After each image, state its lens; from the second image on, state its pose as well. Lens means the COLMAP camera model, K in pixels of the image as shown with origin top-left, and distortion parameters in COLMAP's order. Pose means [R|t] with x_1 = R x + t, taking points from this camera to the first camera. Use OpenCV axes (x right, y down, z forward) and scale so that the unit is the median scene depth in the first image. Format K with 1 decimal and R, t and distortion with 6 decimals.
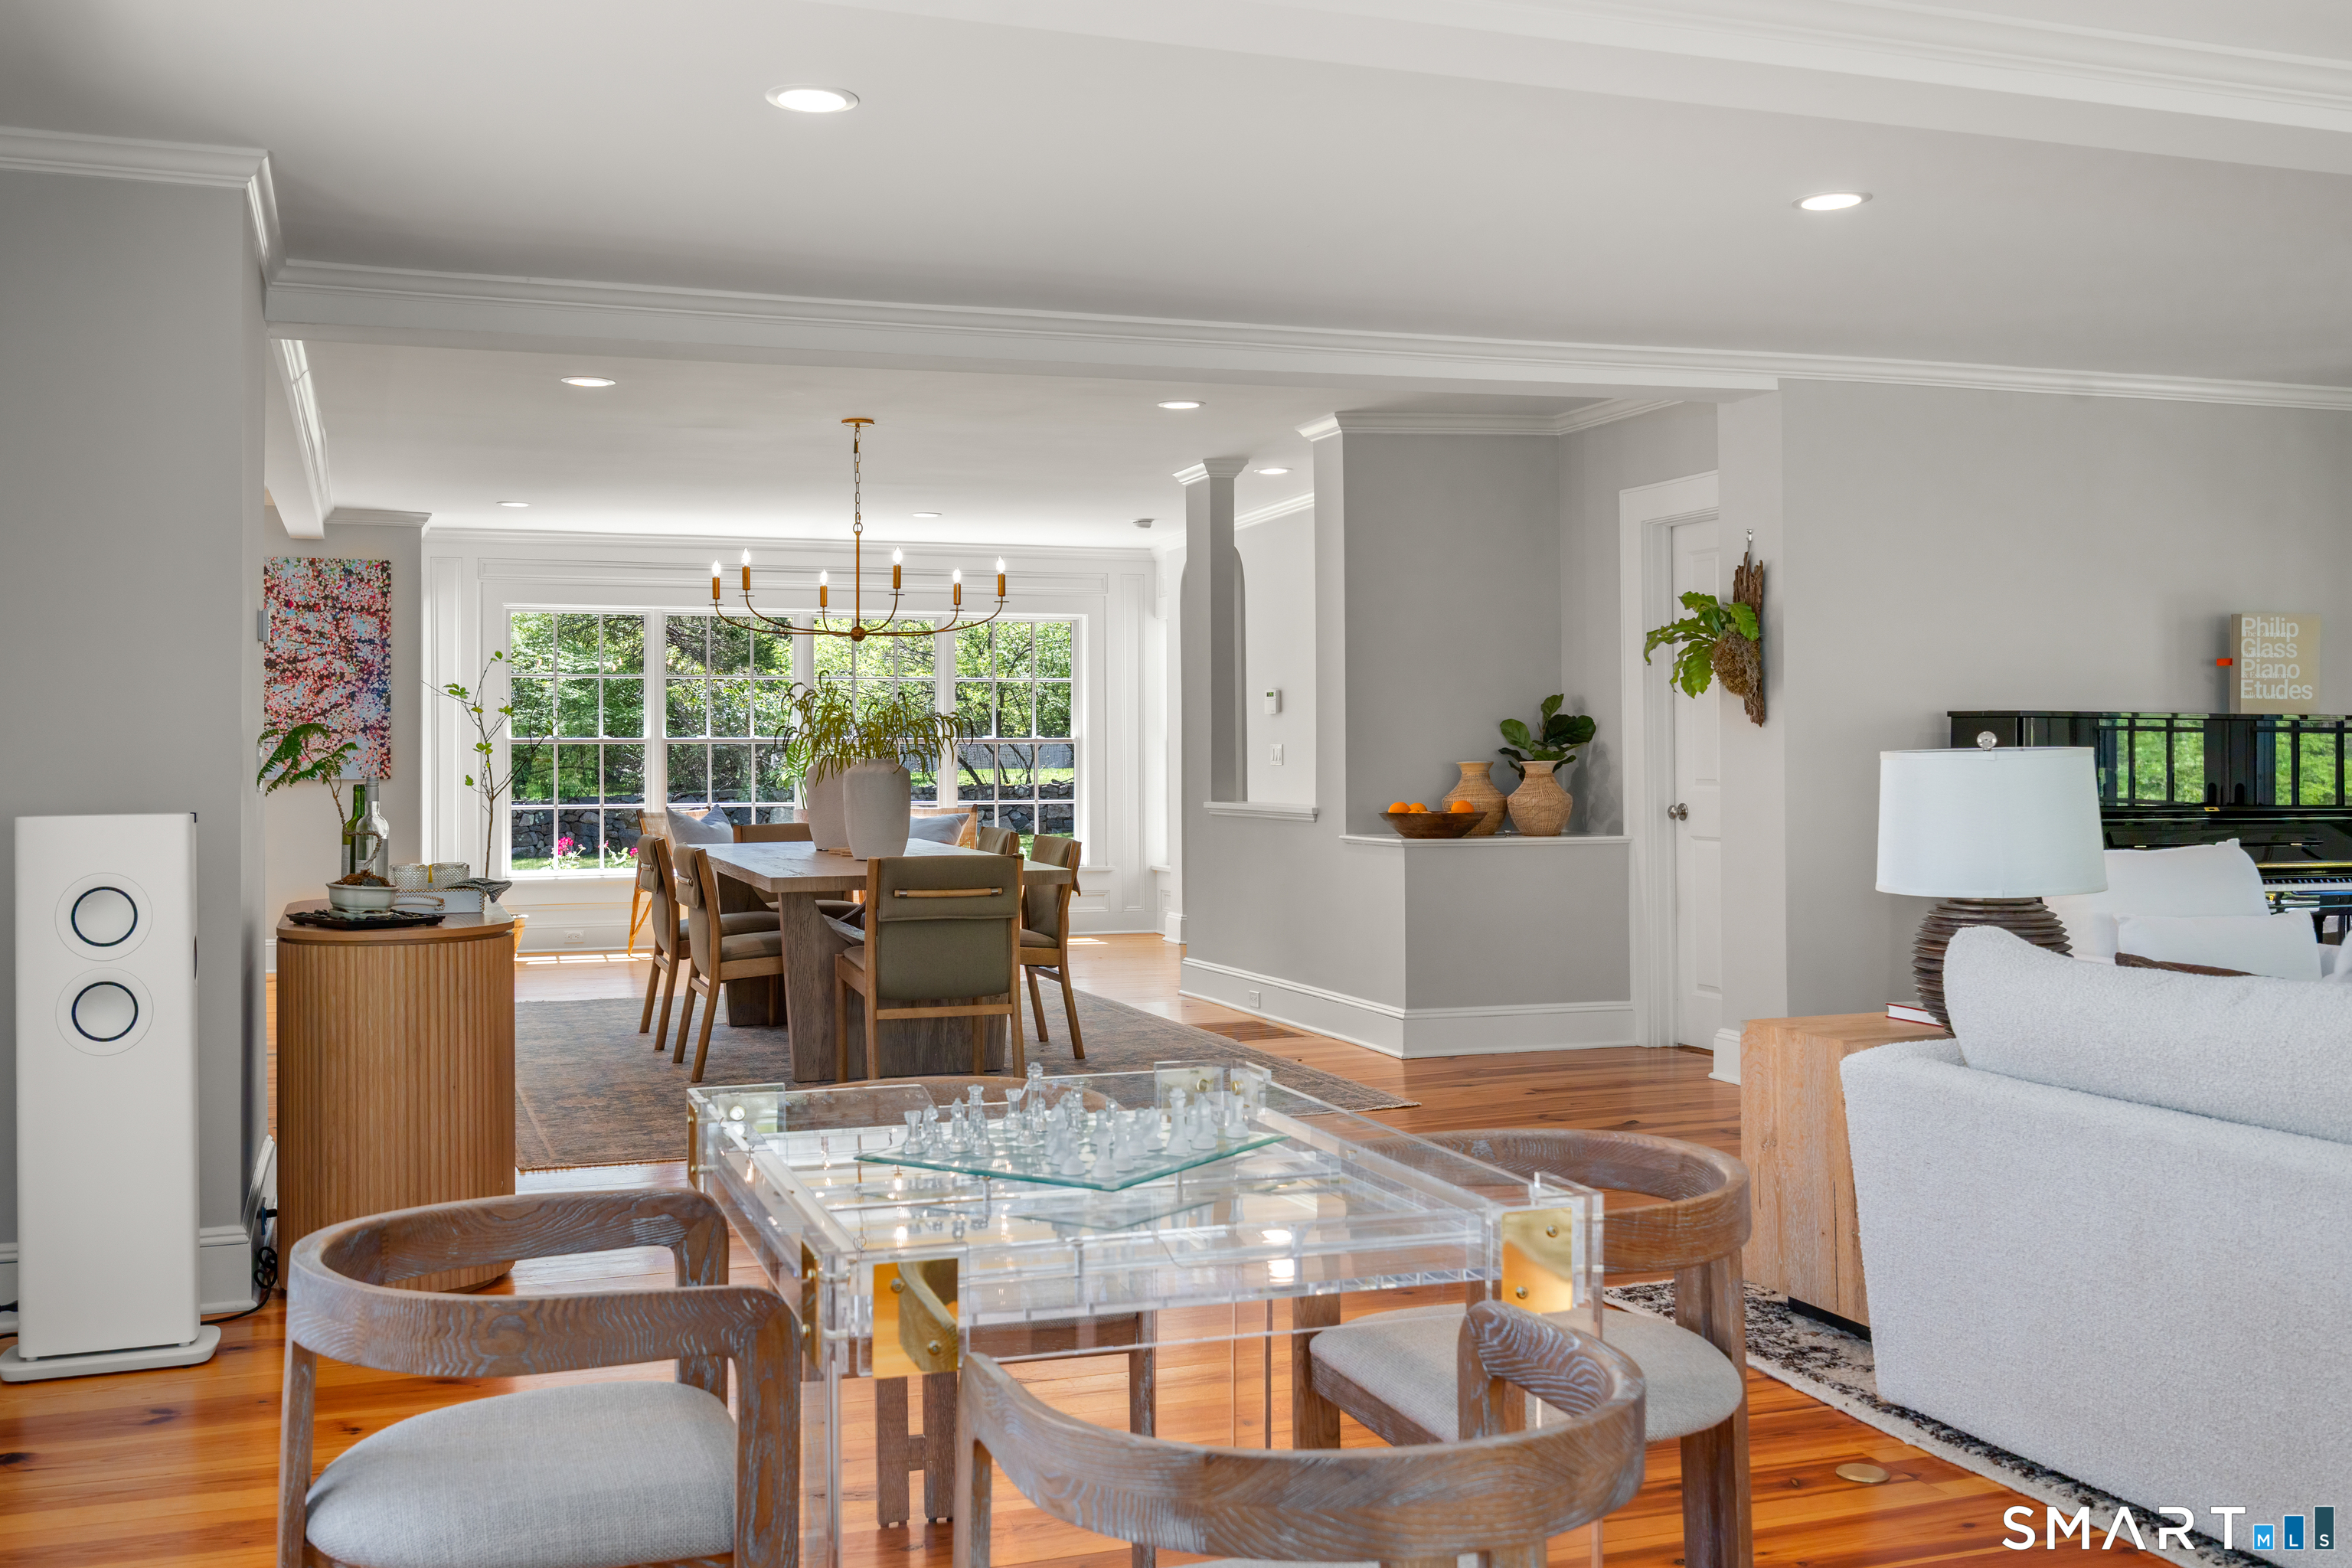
lens RADIAL K [[2156.3, 0, 1178.0], [0, 2156.3, 743.4], [0, 0, 1]] dist [0.022257, 0.000000]
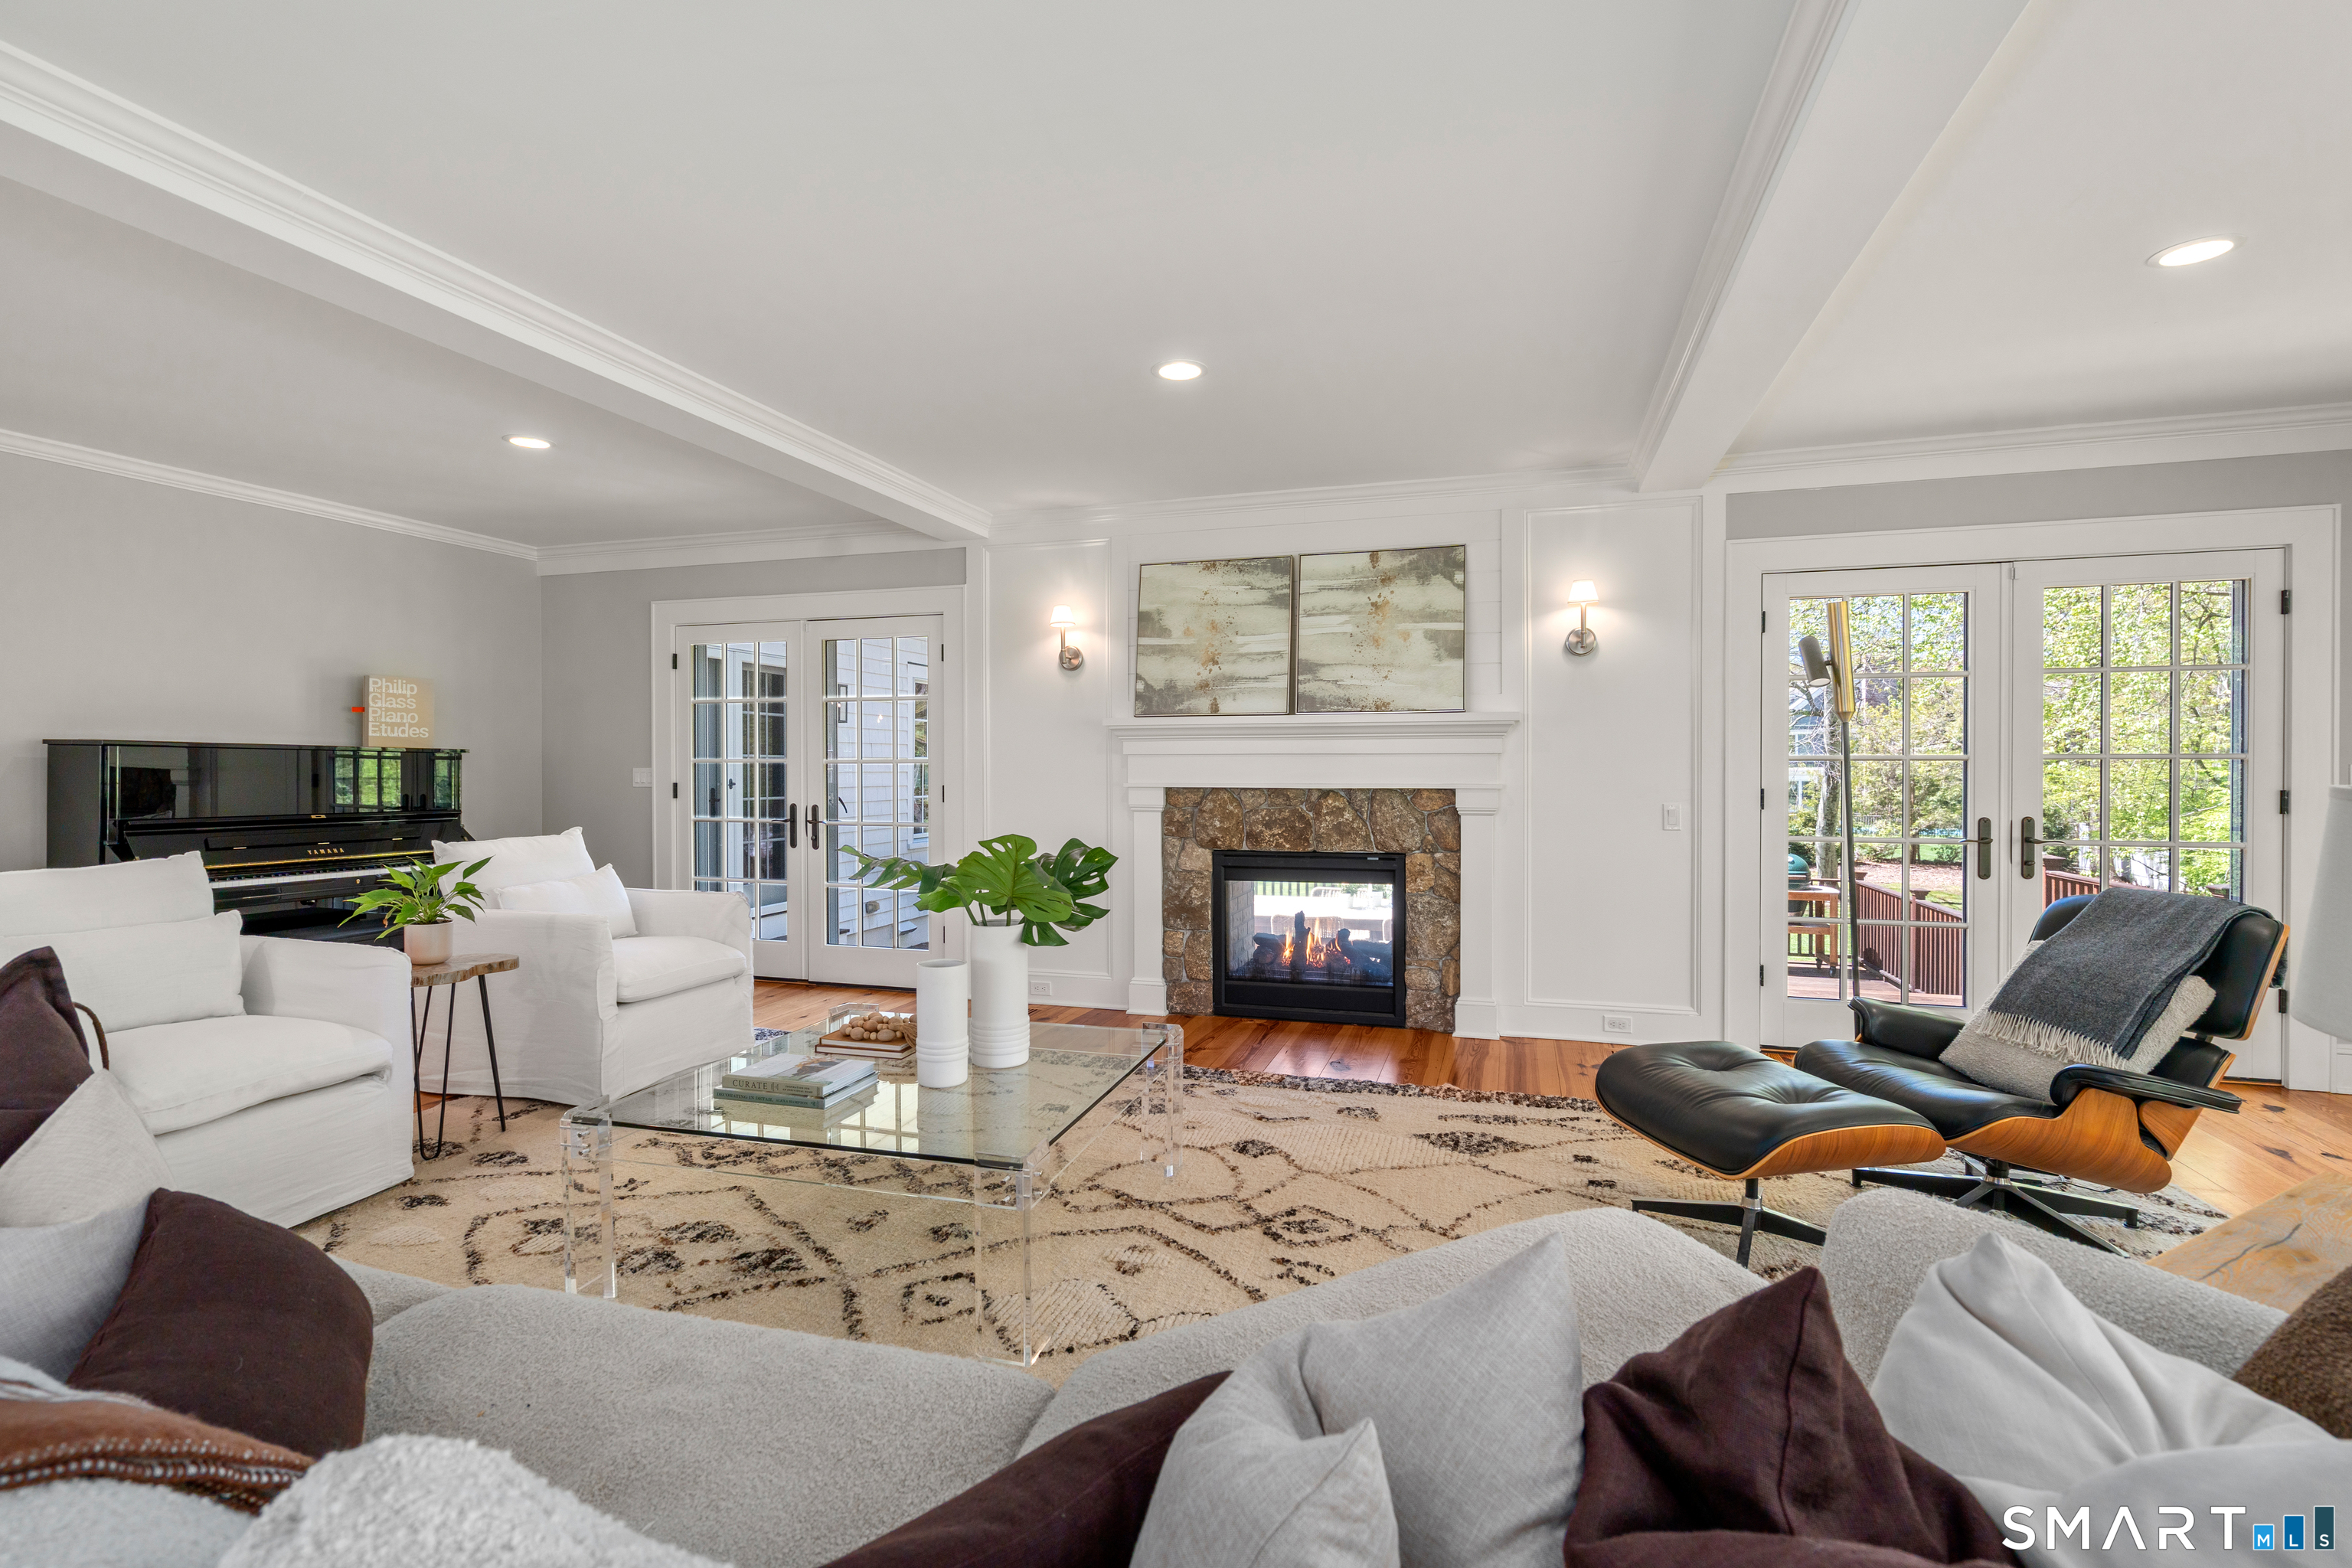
lens RADIAL K [[1074.5, 0, 1178.6], [0, 1074.5, 775.4], [0, 0, 1]] dist [-0.001988, 0.000857]
pose [[0.618472, -0.001468, 0.785806, 0.232911], [-0.006342, 0.999956, 0.006860, -0.002048], [-0.785782, -0.009226, 0.618435, 0.124999]]
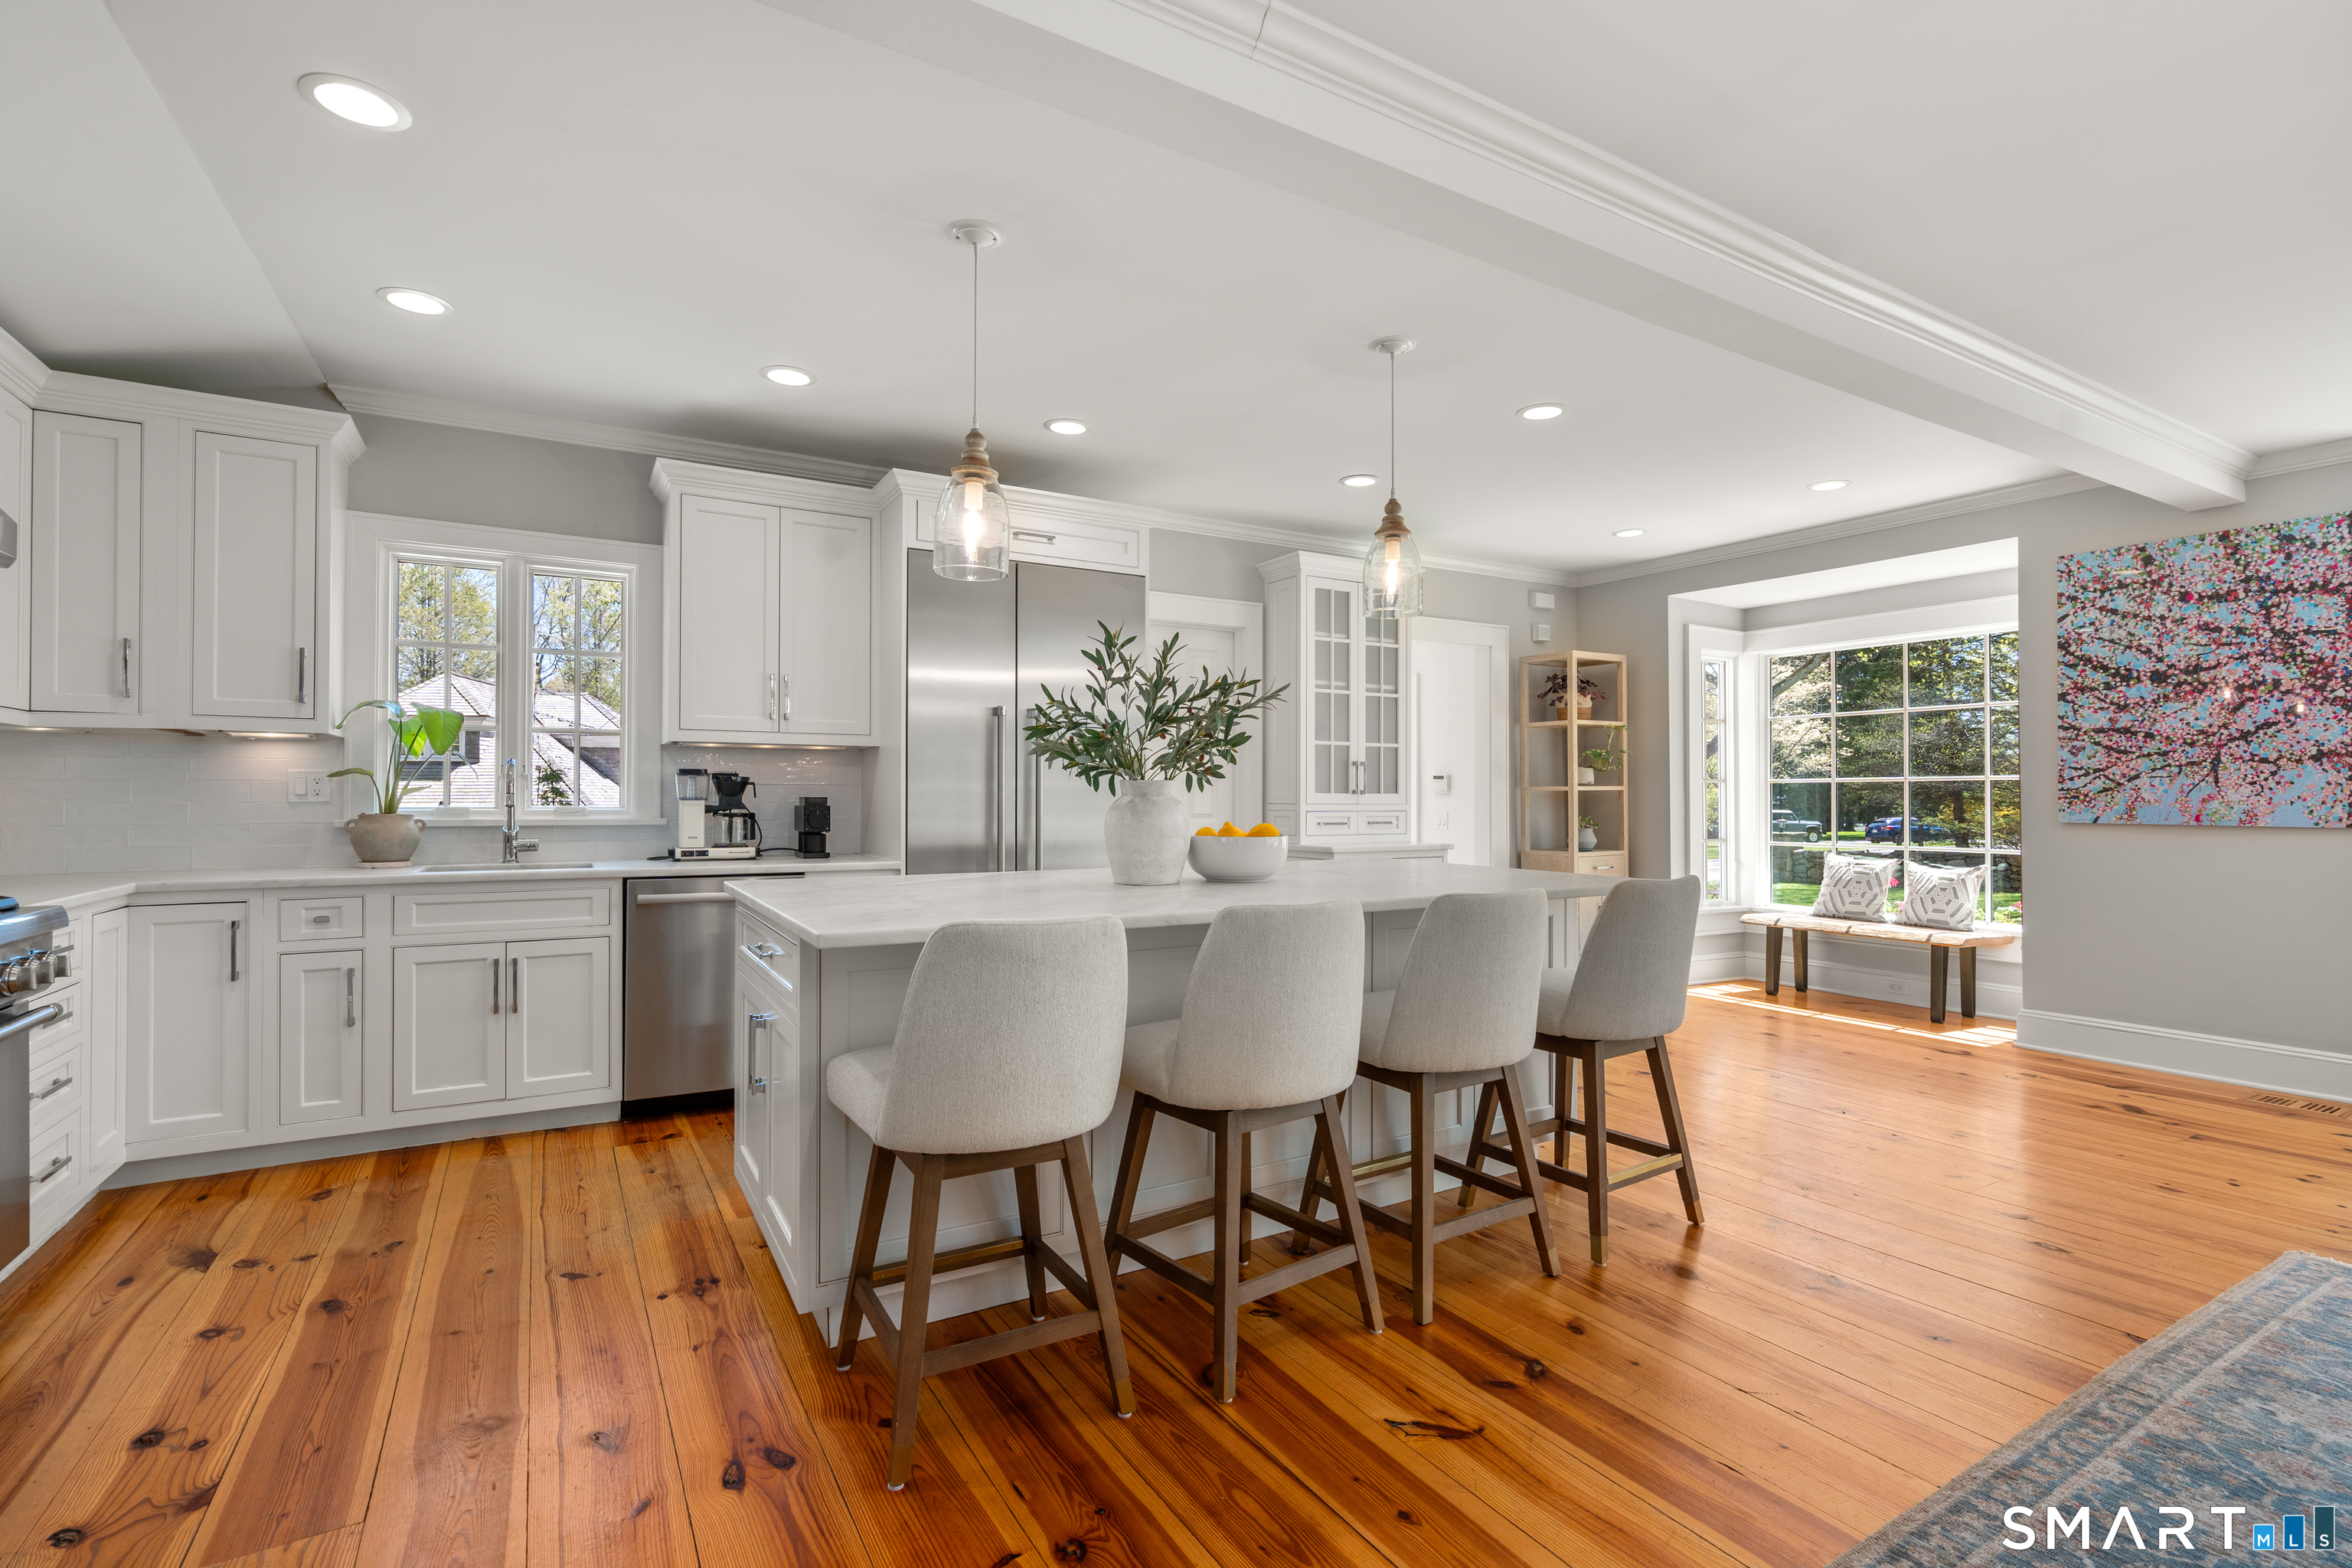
lens RADIAL K [[1074.5, 0, 1174.9], [0, 1074.5, 785.9], [0, 0, 1]] dist [-0.001988, 0.000857]
pose [[0.185835, -0.008692, -0.982543, -0.136611], [0.001666, 0.999962, -0.008531, 0.007245], [0.982580, -0.000052, 0.185842, 0.763968]]
